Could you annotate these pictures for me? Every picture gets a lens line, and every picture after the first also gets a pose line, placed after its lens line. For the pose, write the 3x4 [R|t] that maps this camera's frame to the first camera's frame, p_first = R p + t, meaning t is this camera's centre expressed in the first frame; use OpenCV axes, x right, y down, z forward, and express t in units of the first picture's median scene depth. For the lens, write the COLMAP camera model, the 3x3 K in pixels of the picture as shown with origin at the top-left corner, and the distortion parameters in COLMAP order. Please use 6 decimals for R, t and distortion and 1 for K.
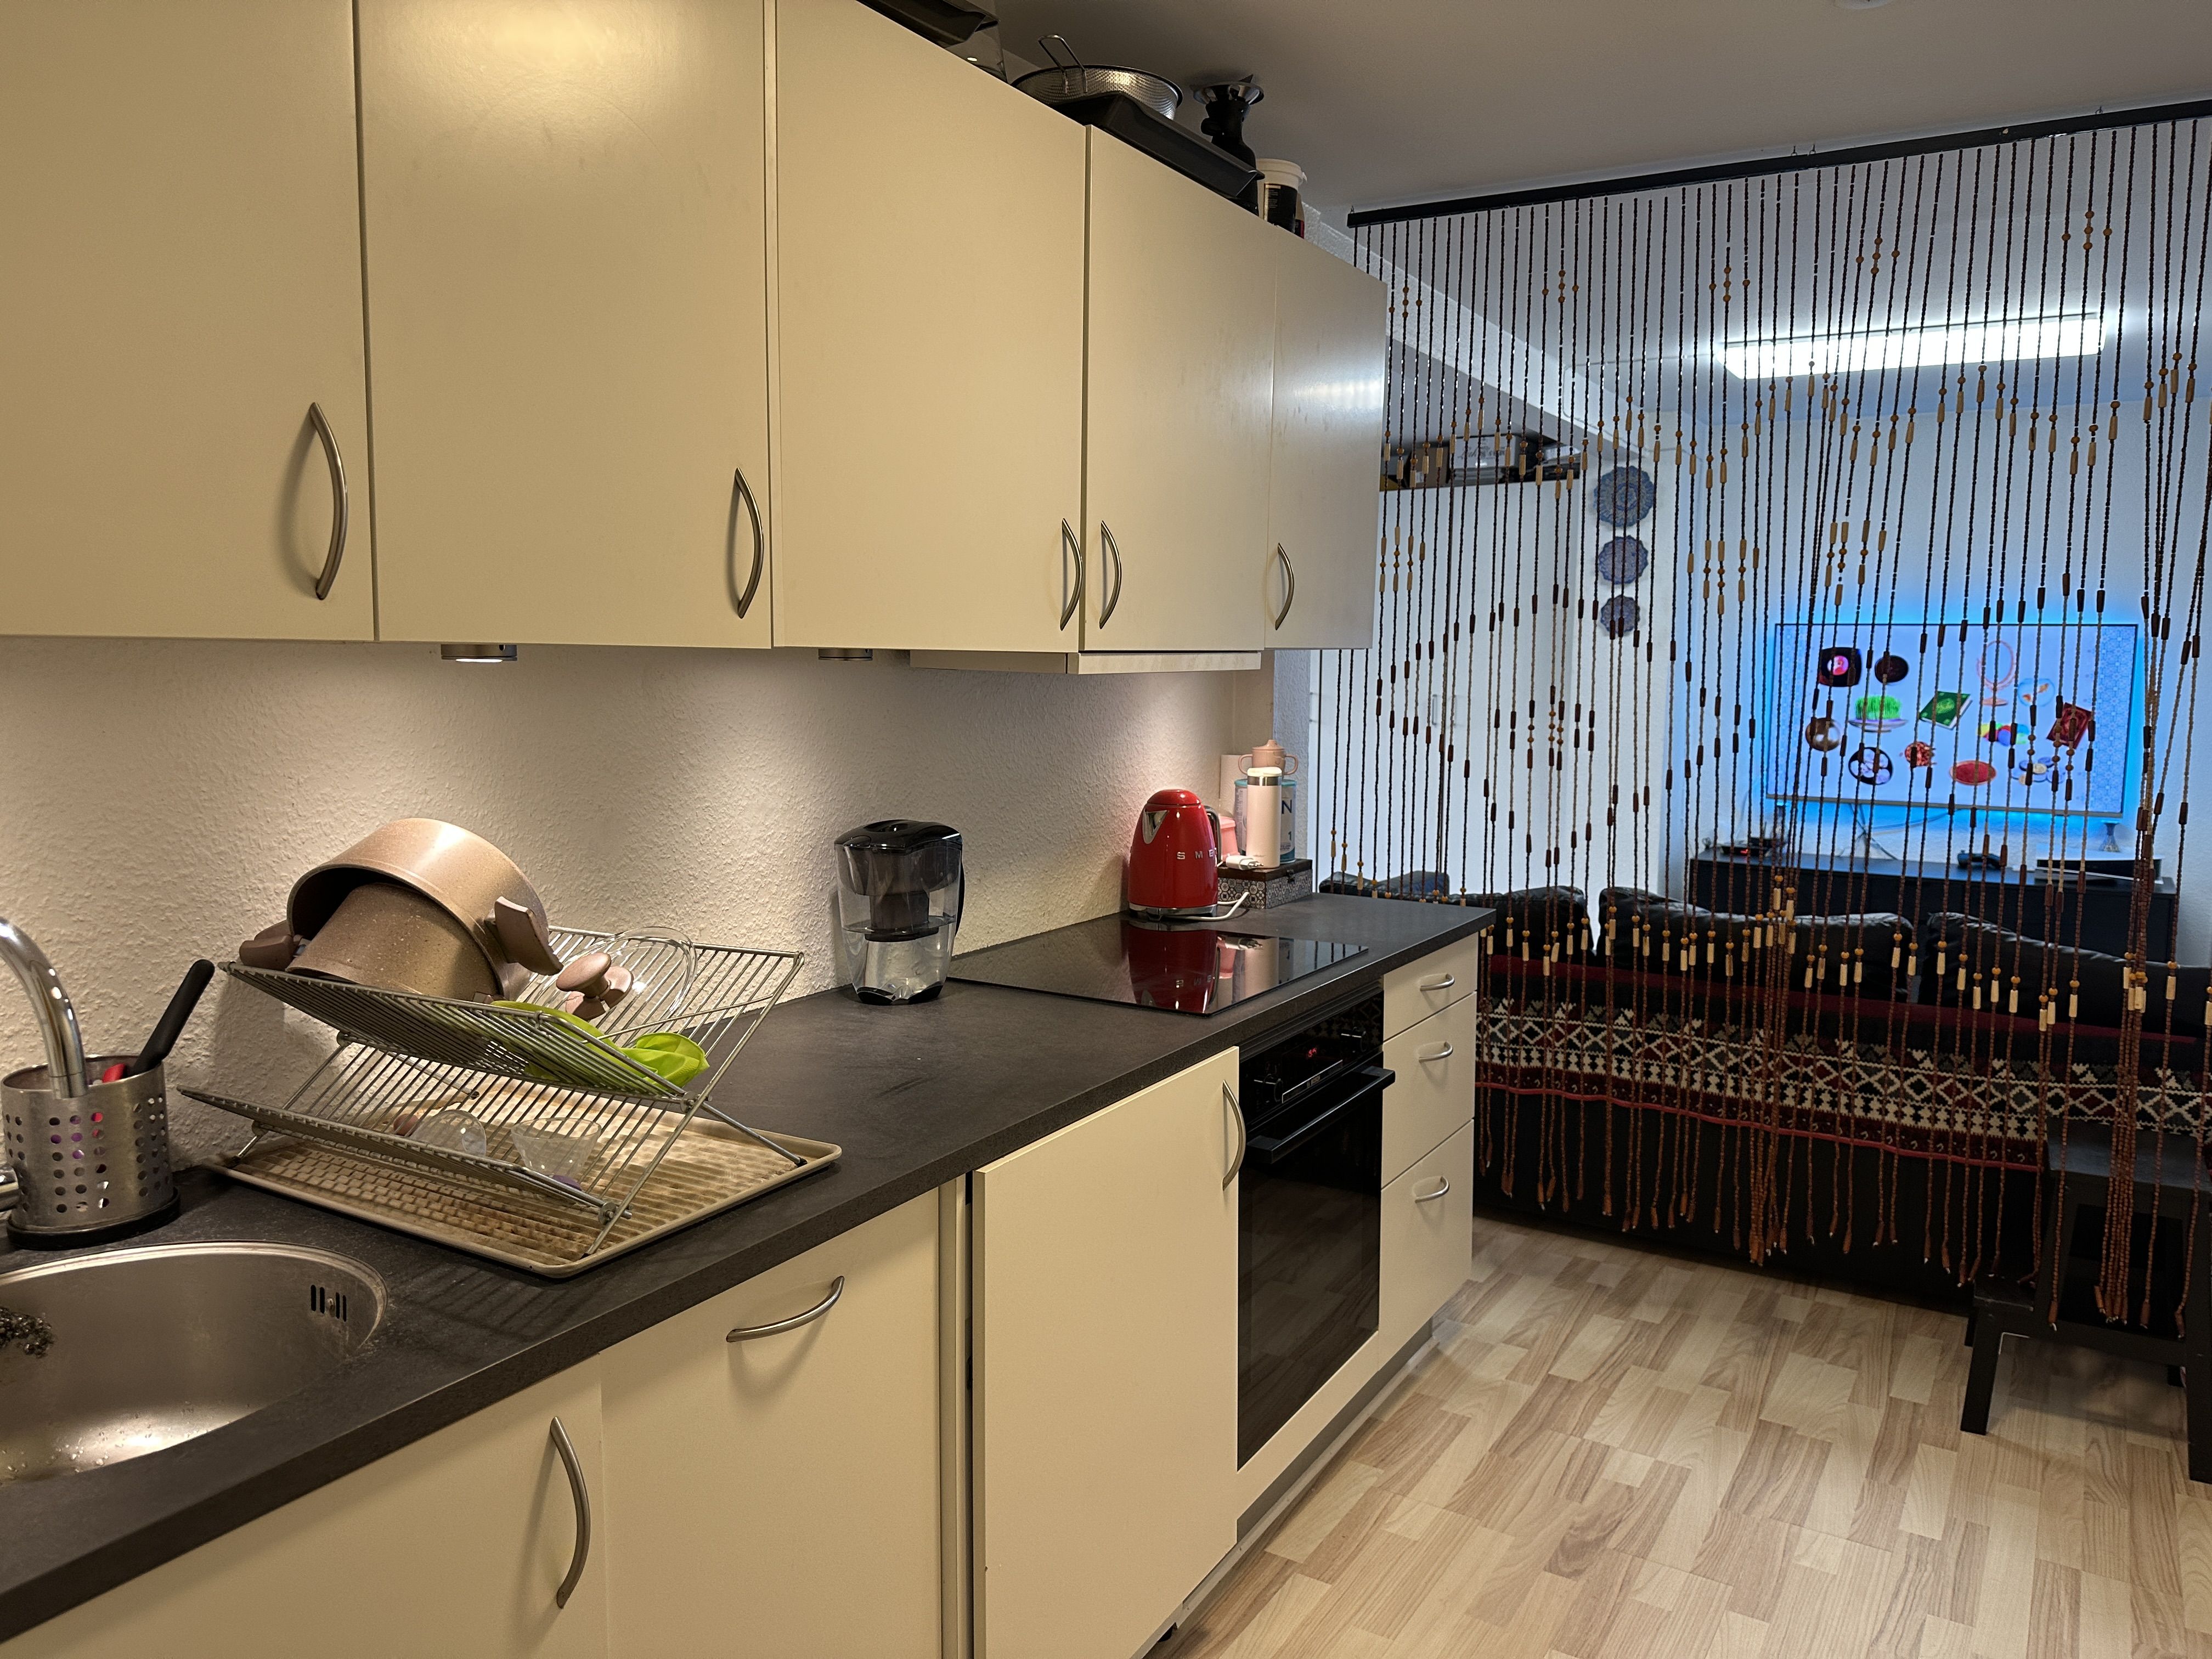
lens RADIAL K [[1590.3, 0, 1107.7], [0, 1590.3, 847.5], [0, 0, 1]] dist [0.068544, -0.088464]
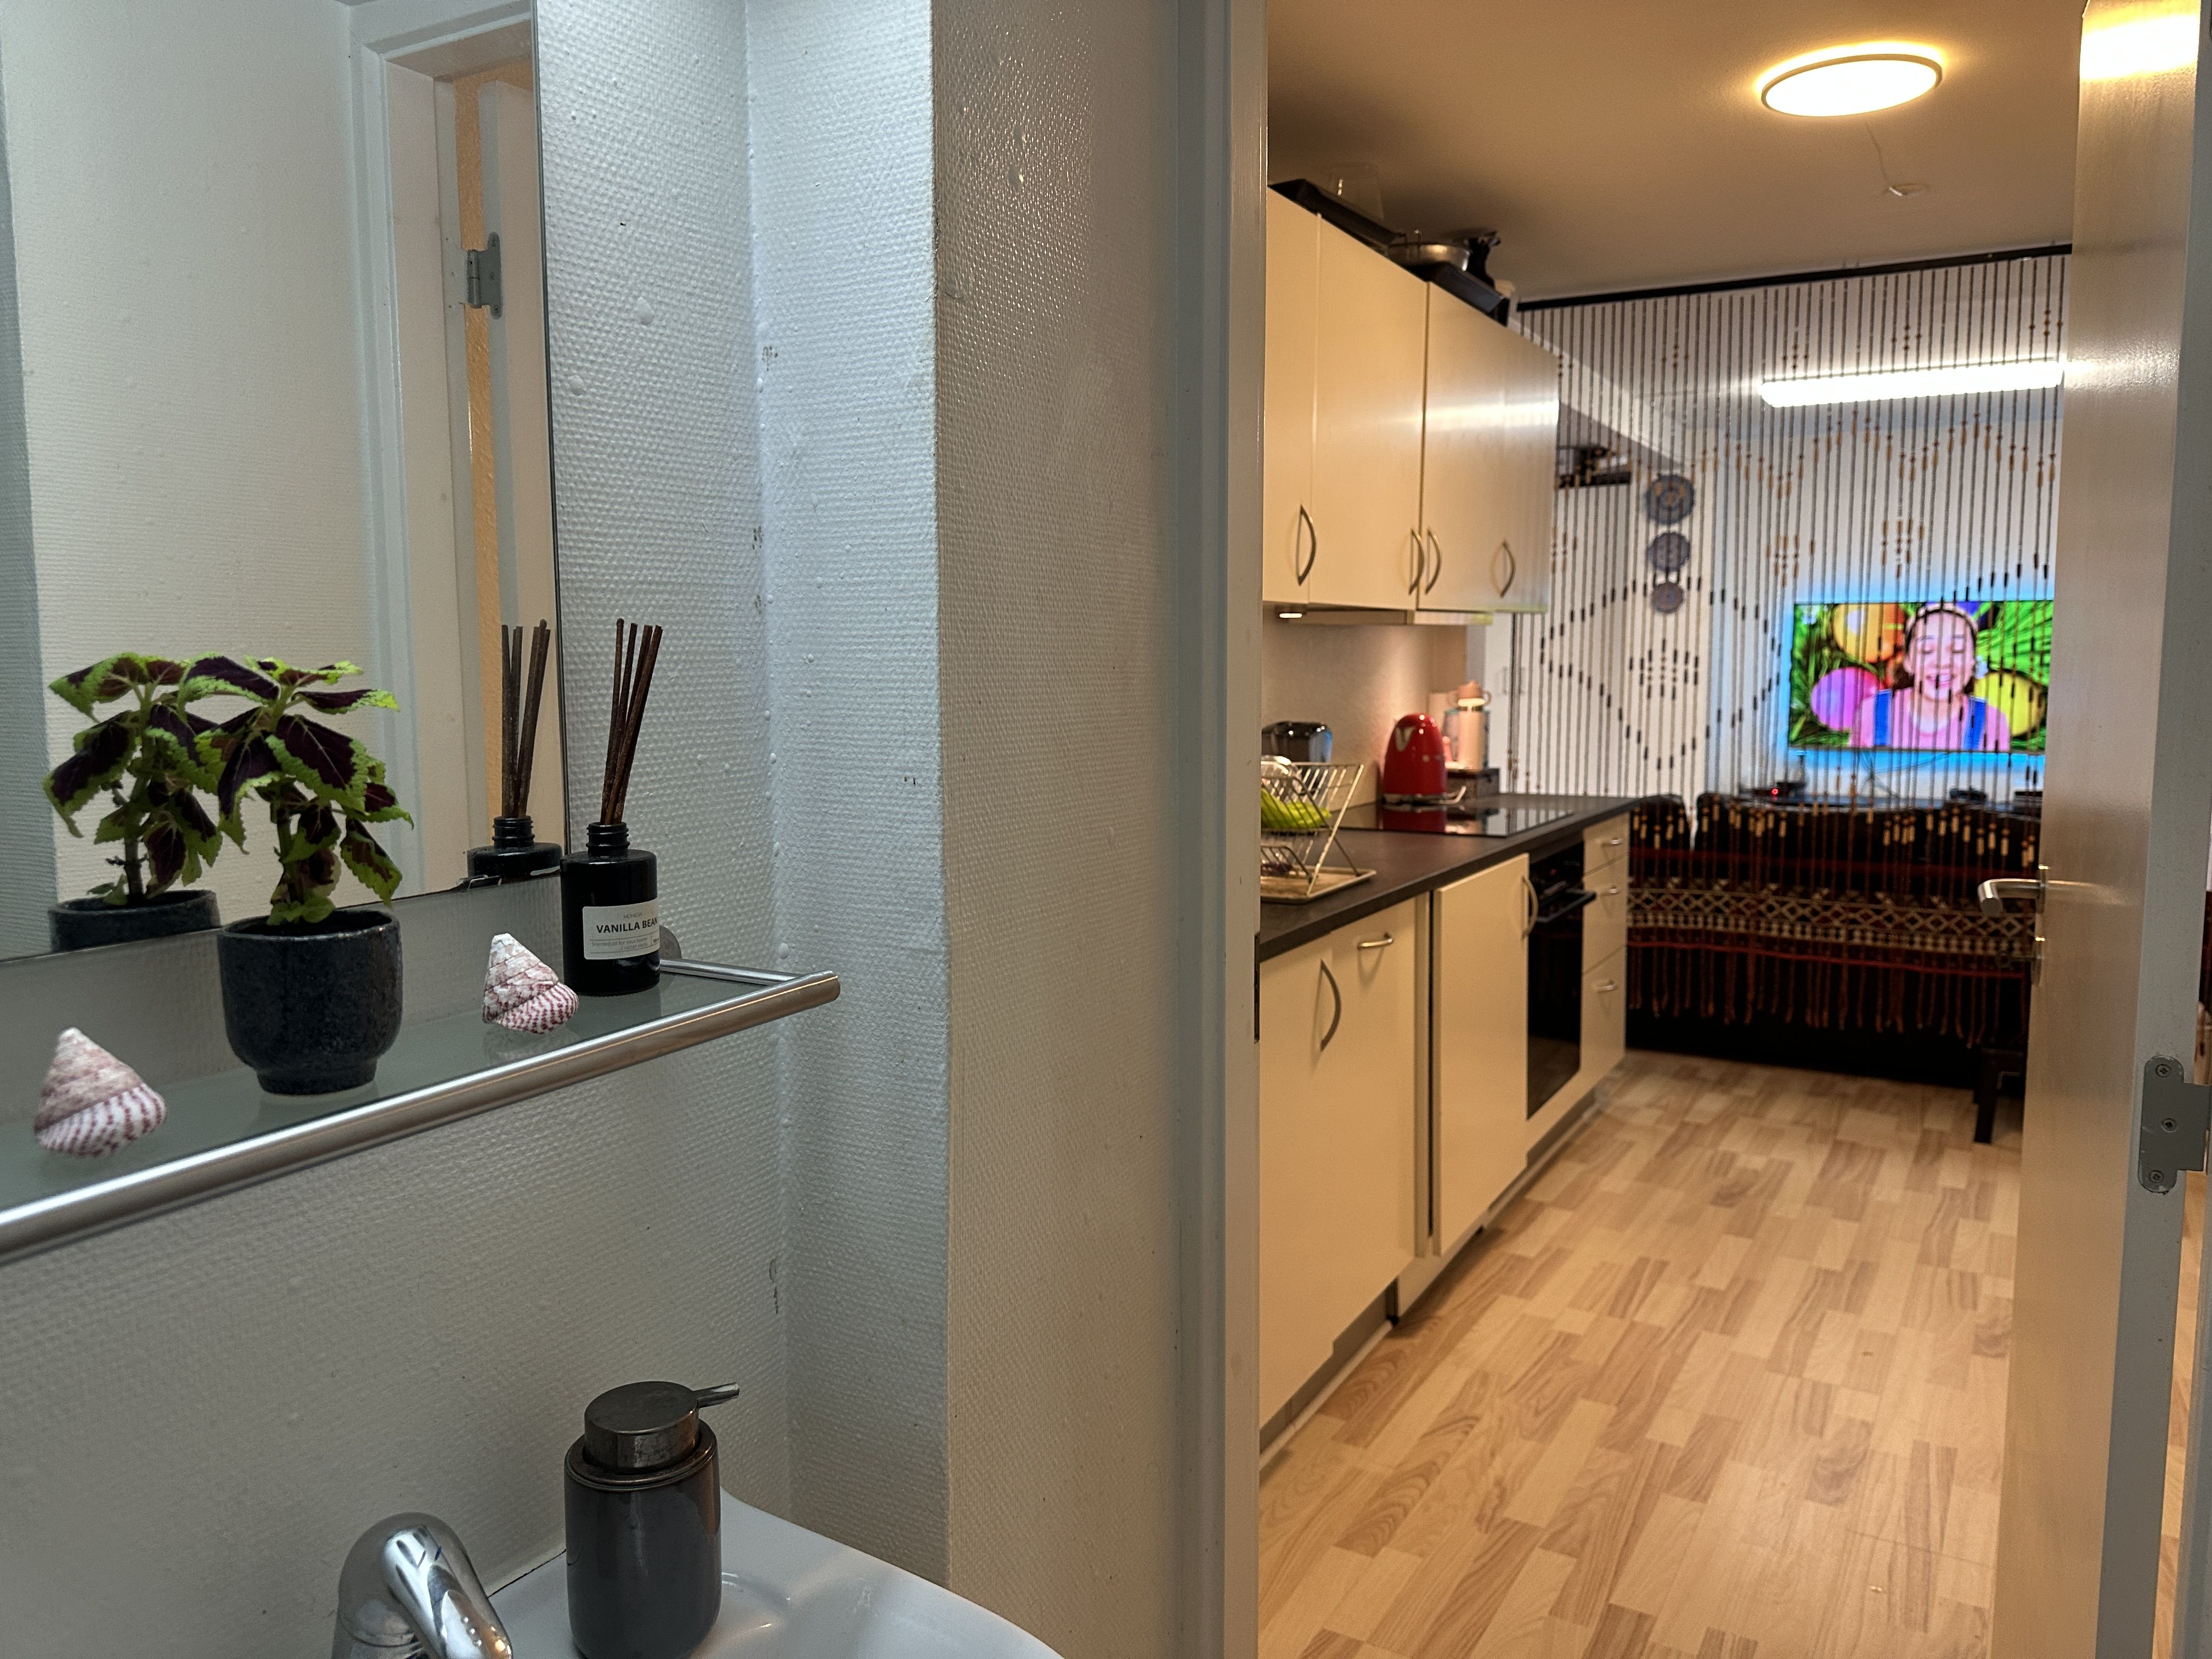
lens RADIAL K [[1548.7, 0, 1121.2], [0, 1548.7, 831.8], [0, 0, 1]] dist [0.058209, -0.082864]
pose [[0.999867, -0.014100, 0.008159, -0.231784], [0.014147, 0.999884, -0.005623, 0.072633], [-0.008078, 0.005738, 0.999951, -0.381467]]
